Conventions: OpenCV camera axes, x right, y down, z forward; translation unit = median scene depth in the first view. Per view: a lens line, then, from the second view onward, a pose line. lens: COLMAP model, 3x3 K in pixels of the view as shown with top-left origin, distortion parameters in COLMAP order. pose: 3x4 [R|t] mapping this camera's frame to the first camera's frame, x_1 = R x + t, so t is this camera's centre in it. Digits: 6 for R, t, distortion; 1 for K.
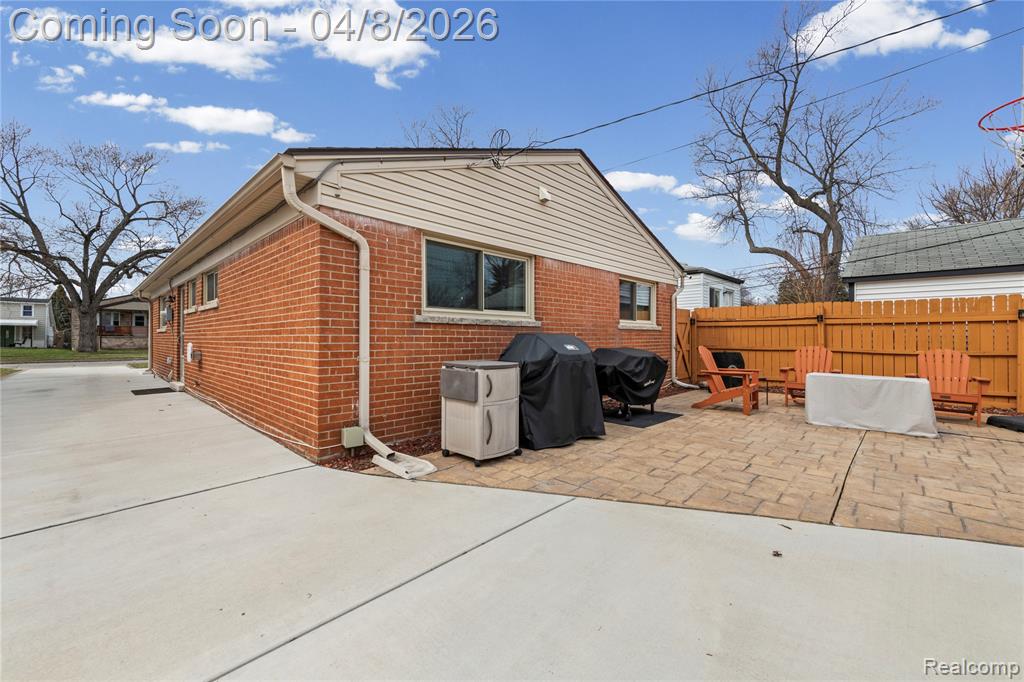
lens RADIAL K [[408.6, 0, 512.0], [0, 408.6, 341.0], [0, 0, 1]] dist [0.015141, -0.000211]
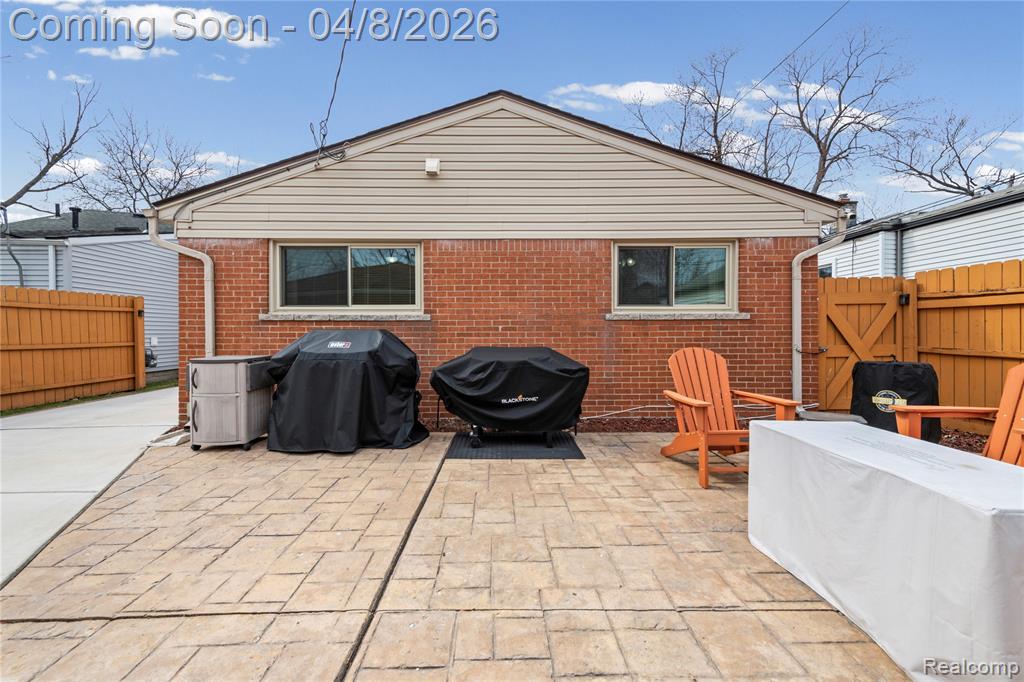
lens RADIAL K [[408.6, 0, 512.0], [0, 408.6, 341.0], [0, 0, 1]] dist [0.015141, -0.000211]
pose [[0.700372, 0.015997, -0.713599, 1.050887], [-0.003299, 0.999811, 0.019176, -0.011118], [0.713771, -0.011077, 0.700292, 0.660984]]
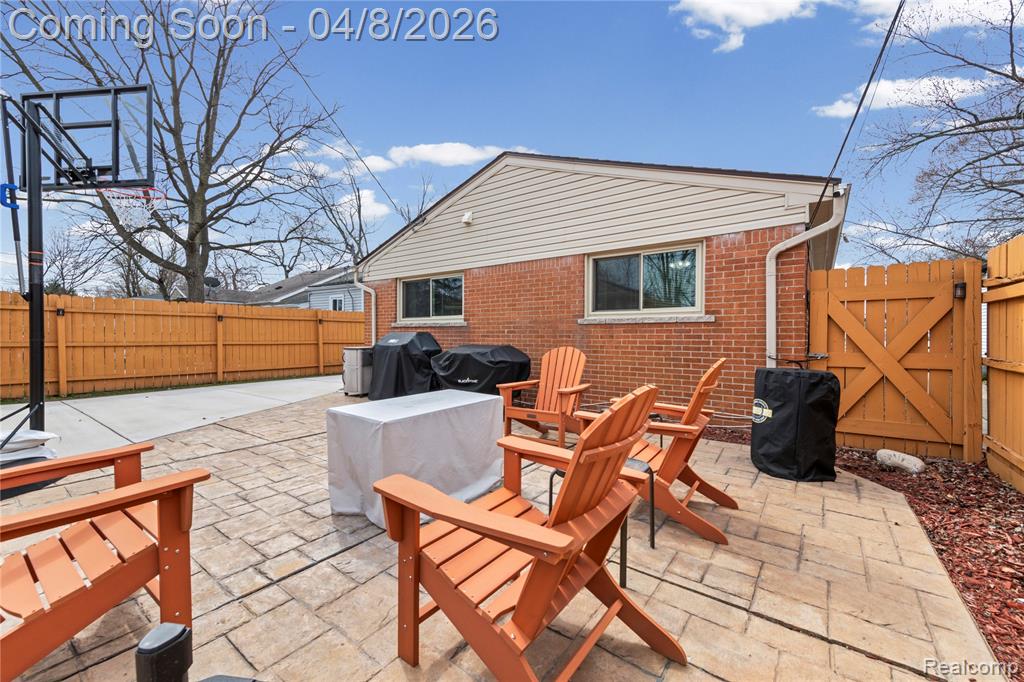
lens RADIAL K [[410.9, 0, 509.2], [0, 410.9, 346.3], [0, 0, 1]] dist [0.016935, 0.000058]
pose [[0.119492, 0.025756, -0.992501, 1.706384], [-0.012350, 0.999625, 0.024454, -0.007152], [0.992758, 0.009336, 0.119765, 1.261841]]
